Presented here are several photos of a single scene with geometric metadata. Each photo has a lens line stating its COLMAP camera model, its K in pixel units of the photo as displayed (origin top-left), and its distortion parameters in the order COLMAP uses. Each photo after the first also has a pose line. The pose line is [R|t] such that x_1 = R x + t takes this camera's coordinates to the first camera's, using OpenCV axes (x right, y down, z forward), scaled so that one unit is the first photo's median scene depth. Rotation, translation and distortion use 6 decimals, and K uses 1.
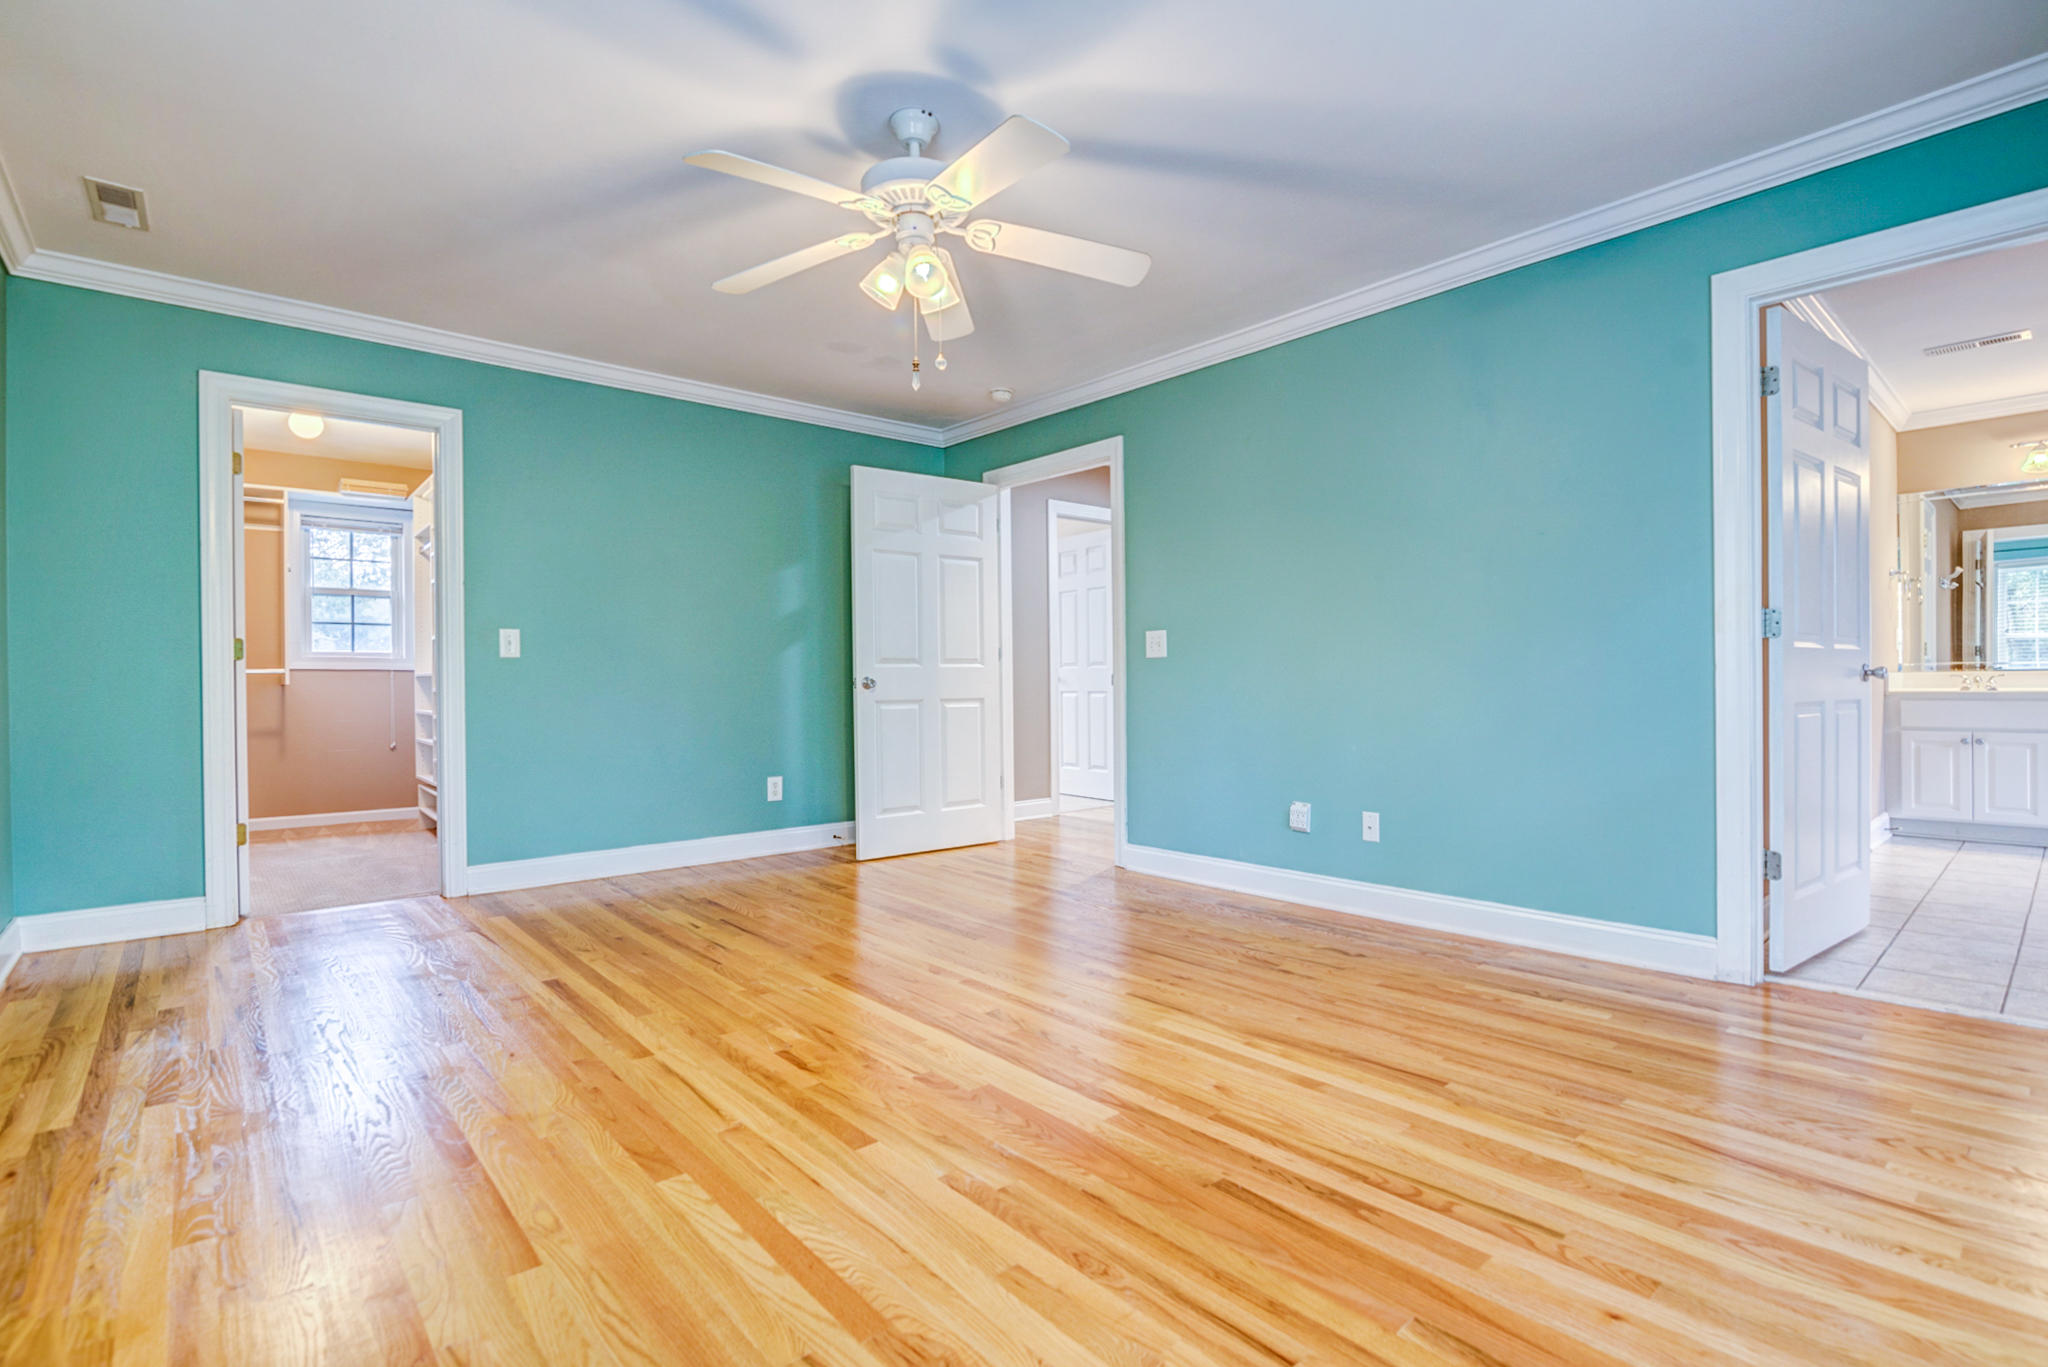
lens RADIAL K [[951.5, 0, 1024.1], [0, 951.5, 681.0], [0, 0, 1]] dist [-0.015807, -0.001181]
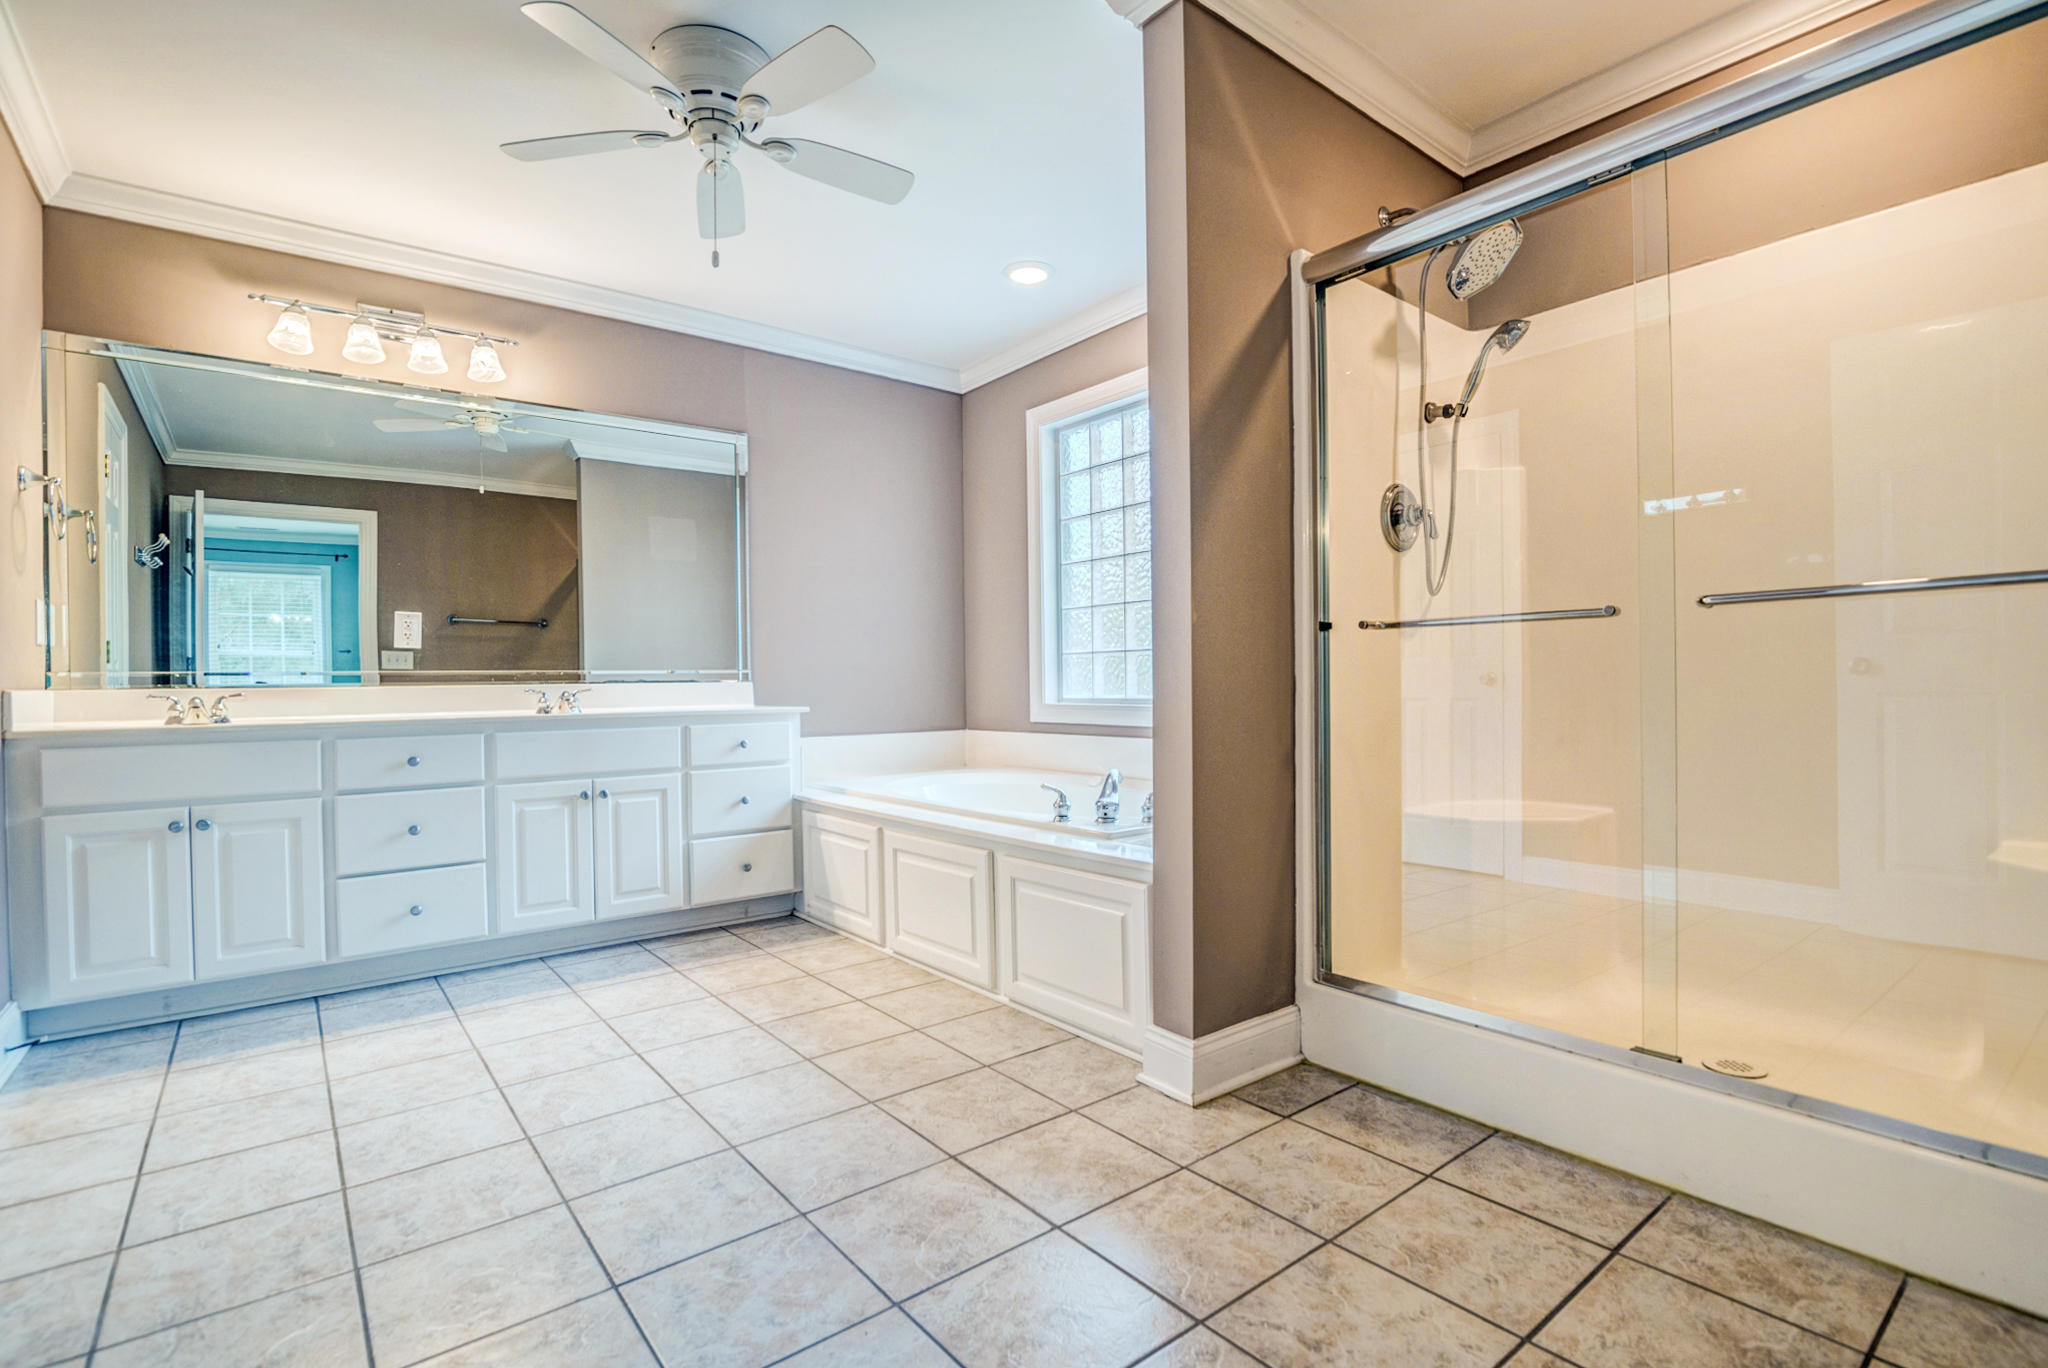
lens RADIAL K [[951.5, 0, 1022.1], [0, 951.5, 689.2], [0, 0, 1]] dist [-0.015807, -0.001181]
pose [[0.047031, -0.002025, 0.998891, 0.452582], [0.012622, 0.999919, 0.001433, -0.003623], [-0.998814, 0.012540, 0.047053, 0.450036]]
